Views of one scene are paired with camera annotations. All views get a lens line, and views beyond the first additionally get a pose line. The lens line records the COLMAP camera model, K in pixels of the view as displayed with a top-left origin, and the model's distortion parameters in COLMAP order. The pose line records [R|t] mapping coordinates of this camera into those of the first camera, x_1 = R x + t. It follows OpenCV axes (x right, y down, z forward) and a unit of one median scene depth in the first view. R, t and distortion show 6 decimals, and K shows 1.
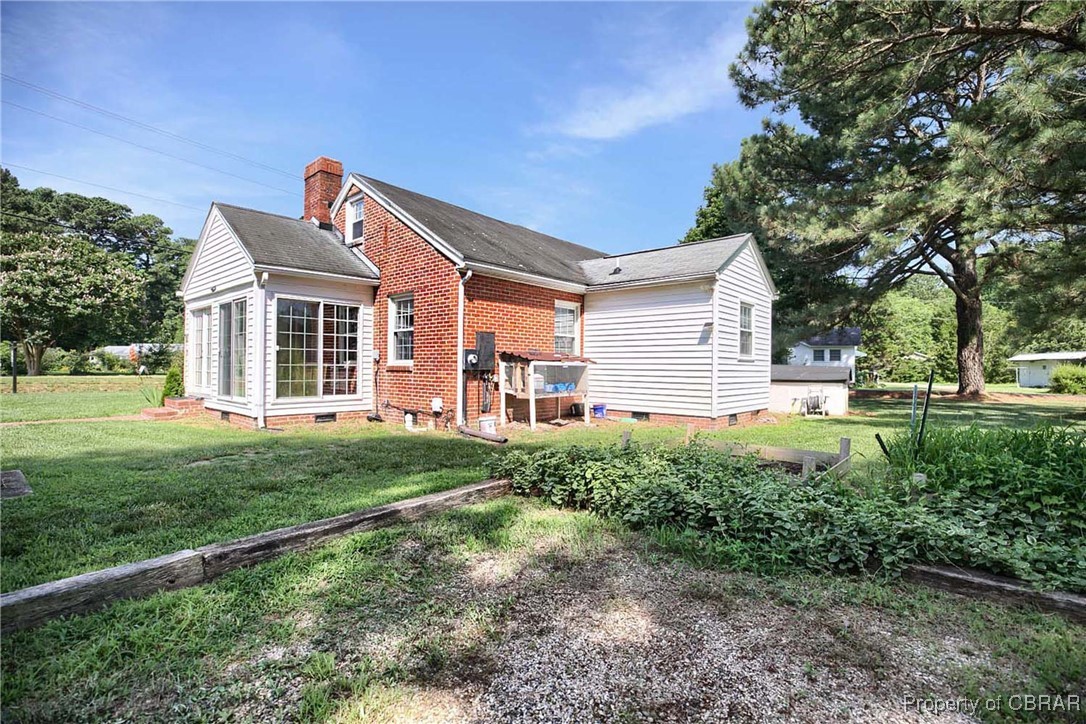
lens RADIAL K [[500.2, 0, 543.0], [0, 500.2, 362.0], [0, 0, 1]] dist [-0.001090, -0.000194]
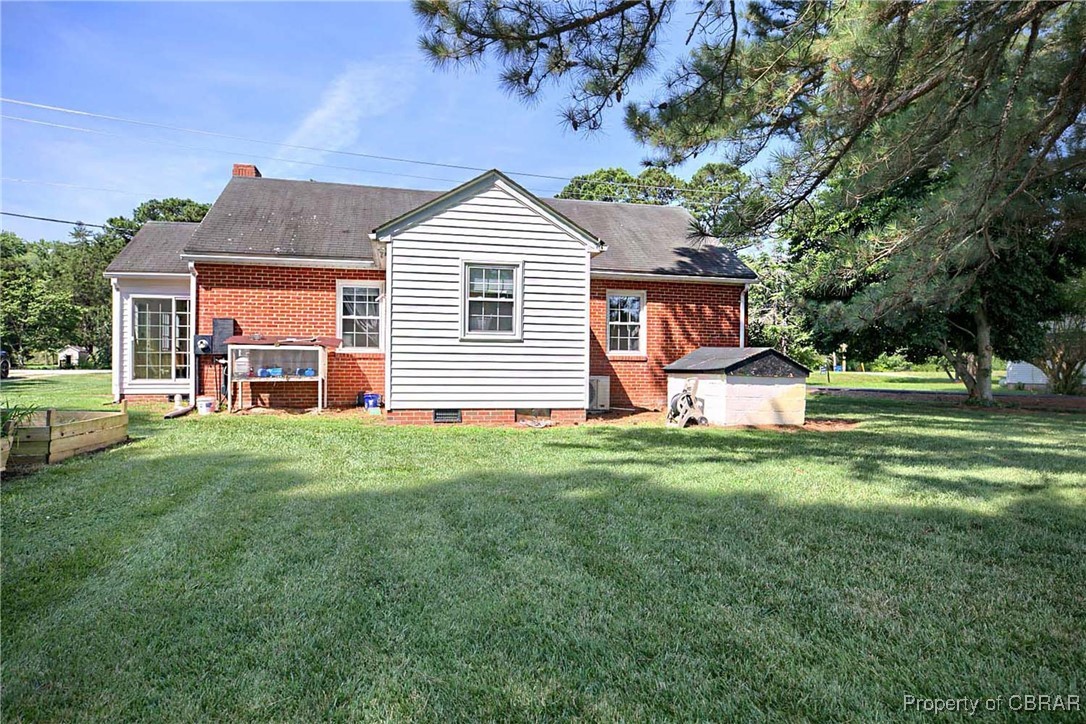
lens RADIAL K [[670.7, 0, 543.0], [0, 670.7, 362.0], [0, 0, 1]] dist [0.000232, 0.000144]
pose [[0.807503, -0.006439, -0.589828, 1.225022], [0.003288, 0.999974, -0.006415, 0.041781], [0.589854, 0.003241, 0.807504, 0.266867]]
